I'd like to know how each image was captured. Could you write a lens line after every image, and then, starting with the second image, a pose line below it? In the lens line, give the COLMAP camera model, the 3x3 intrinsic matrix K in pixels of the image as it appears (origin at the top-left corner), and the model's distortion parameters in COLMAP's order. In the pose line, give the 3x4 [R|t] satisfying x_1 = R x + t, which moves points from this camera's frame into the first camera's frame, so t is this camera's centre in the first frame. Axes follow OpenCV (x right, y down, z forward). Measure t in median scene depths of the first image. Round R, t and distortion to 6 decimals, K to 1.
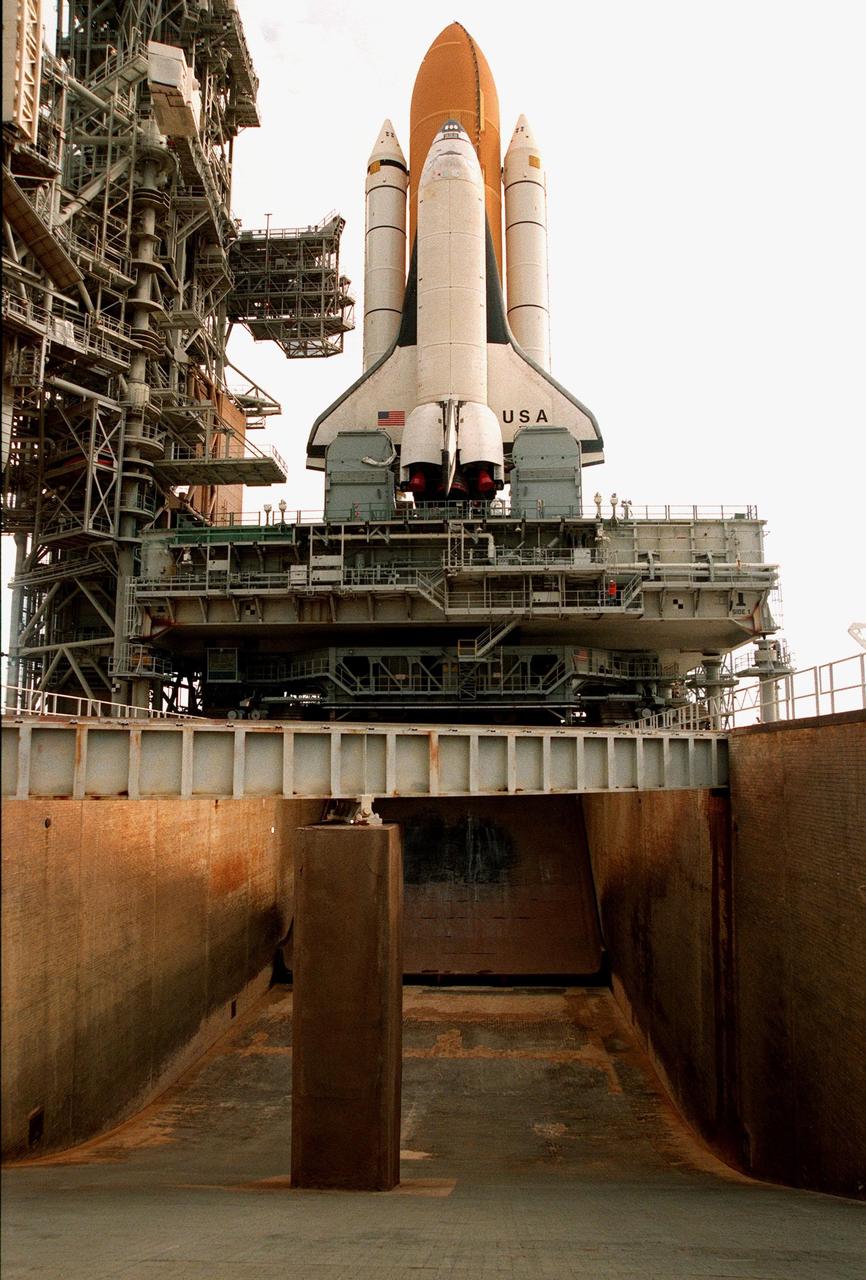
lens RADIAL K [[933.5, 0, 433.0], [0, 933.5, 640.0], [0, 0, 1]] dist [-0.135176, 0.126231]
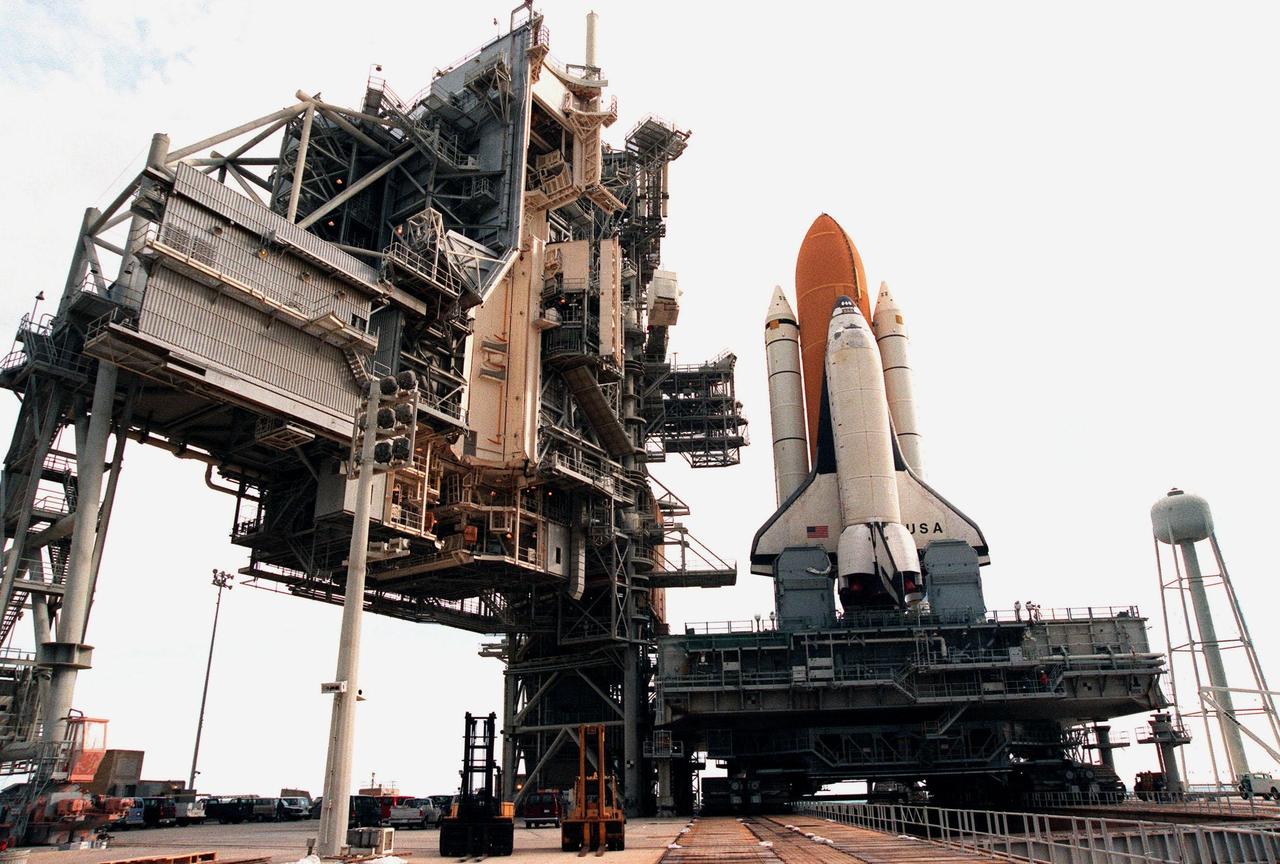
lens RADIAL K [[933.5, 0, 640.0], [0, 933.5, 432.0], [0, 0, 1]] dist [-0.135176, 0.126231]
pose [[0.999784, -0.018454, -0.009569, -0.320862], [0.015547, 0.969368, -0.245121, -0.078551], [0.013799, 0.244919, 0.969445, -0.300499]]
